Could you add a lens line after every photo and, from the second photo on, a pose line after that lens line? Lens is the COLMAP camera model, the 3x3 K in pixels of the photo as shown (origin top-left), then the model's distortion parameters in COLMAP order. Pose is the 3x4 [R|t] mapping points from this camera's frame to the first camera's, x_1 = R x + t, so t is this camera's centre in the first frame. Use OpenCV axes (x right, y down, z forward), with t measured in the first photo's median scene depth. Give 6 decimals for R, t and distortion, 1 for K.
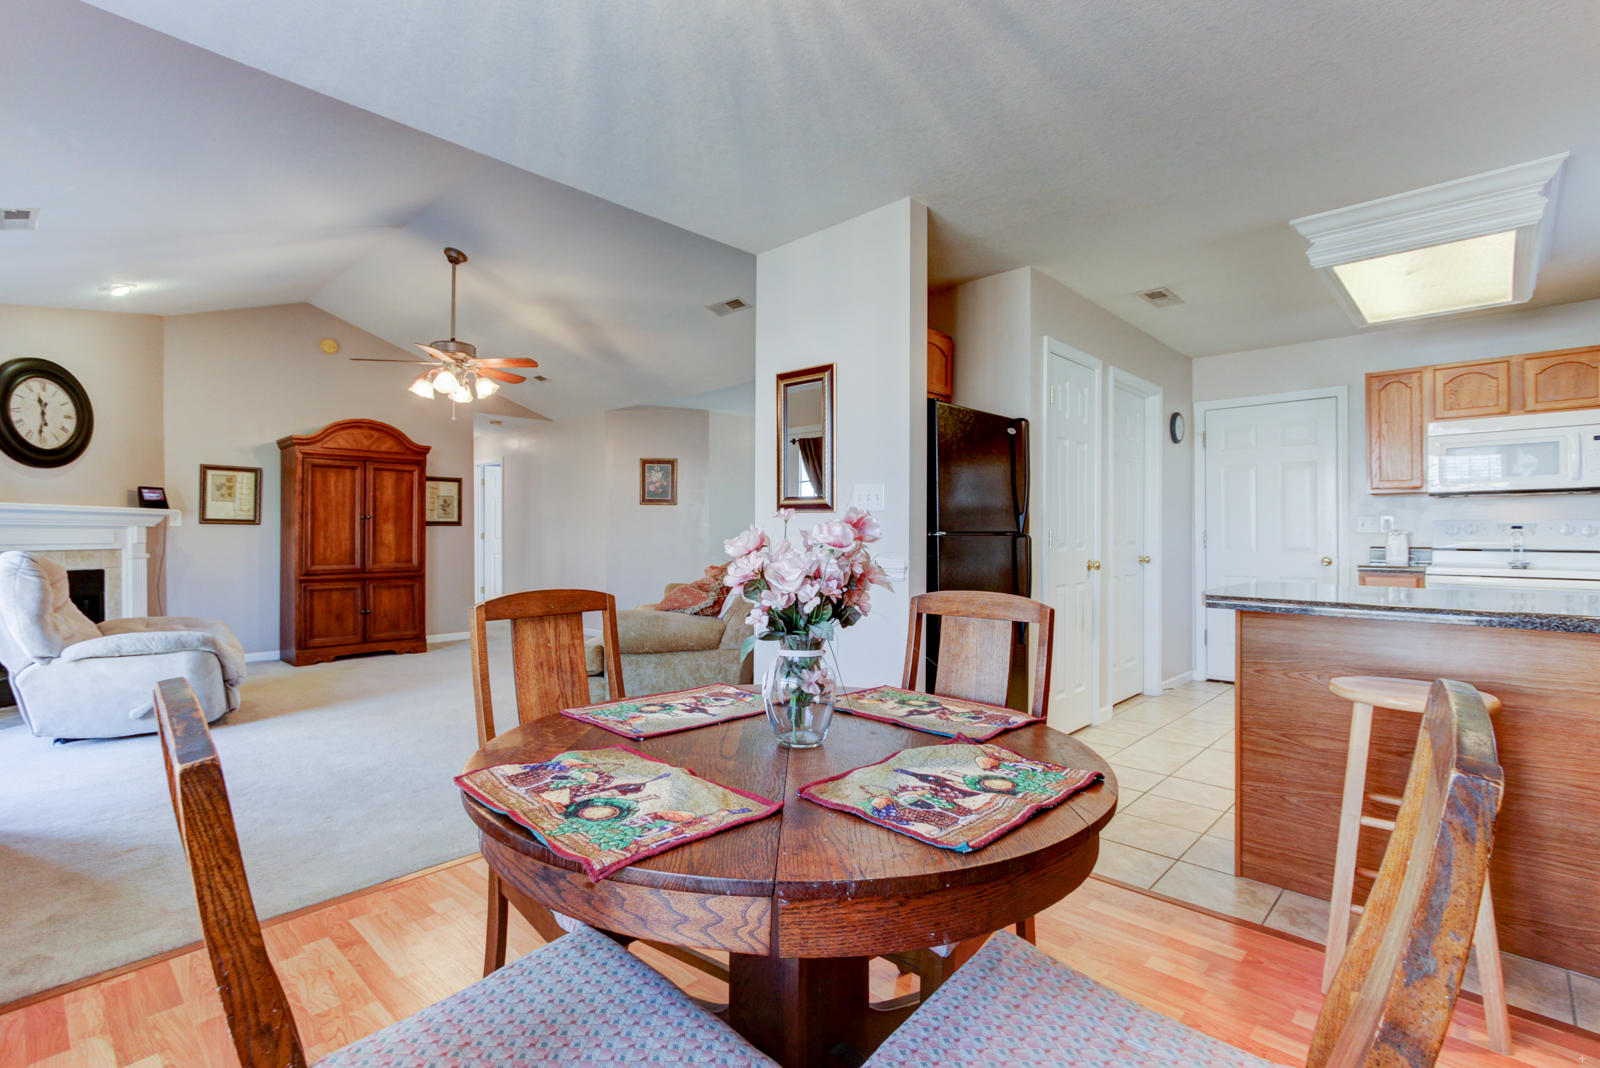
lens RADIAL K [[736.5, 0, 800.0], [0, 736.5, 534.0], [0, 0, 1]] dist [0.003267, 0.000671]
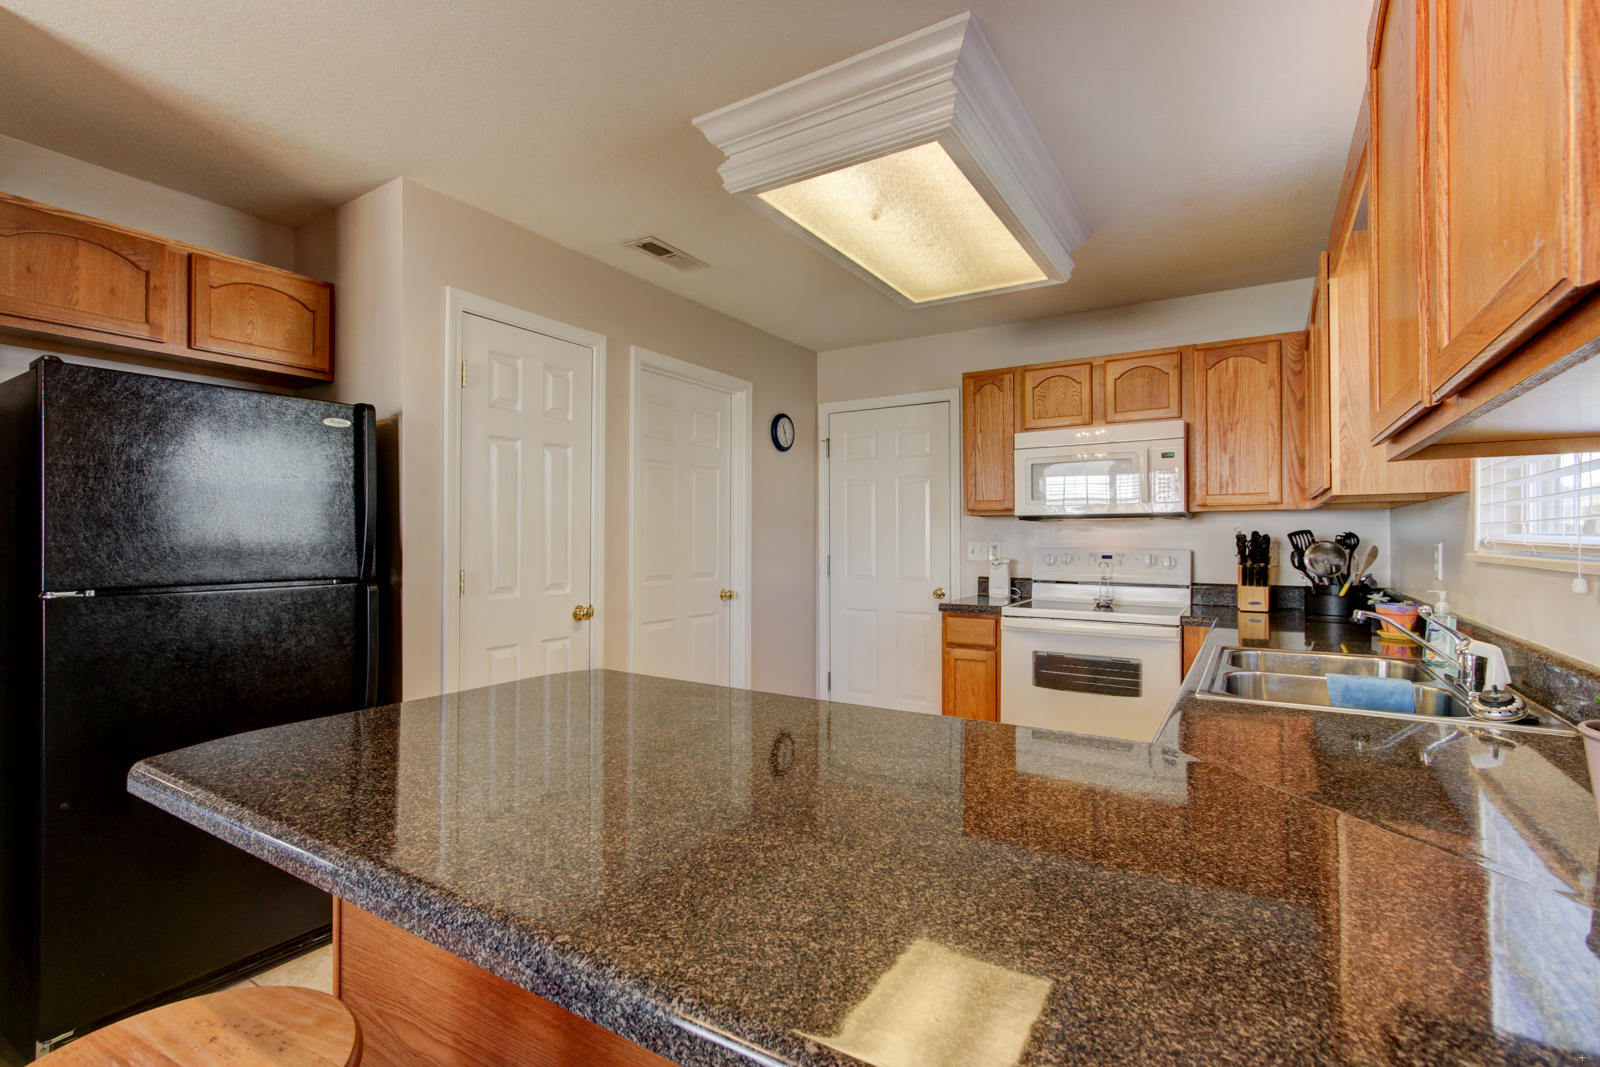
lens RADIAL K [[731.3, 0, 800.0], [0, 731.3, 533.5], [0, 0, 1]] dist [-0.000667, 0.000316]
pose [[0.979443, 0.001274, 0.201719, 0.438251], [-0.000041, 0.999981, -0.006118, -0.030804], [-0.201723, 0.005984, 0.979424, 0.232619]]
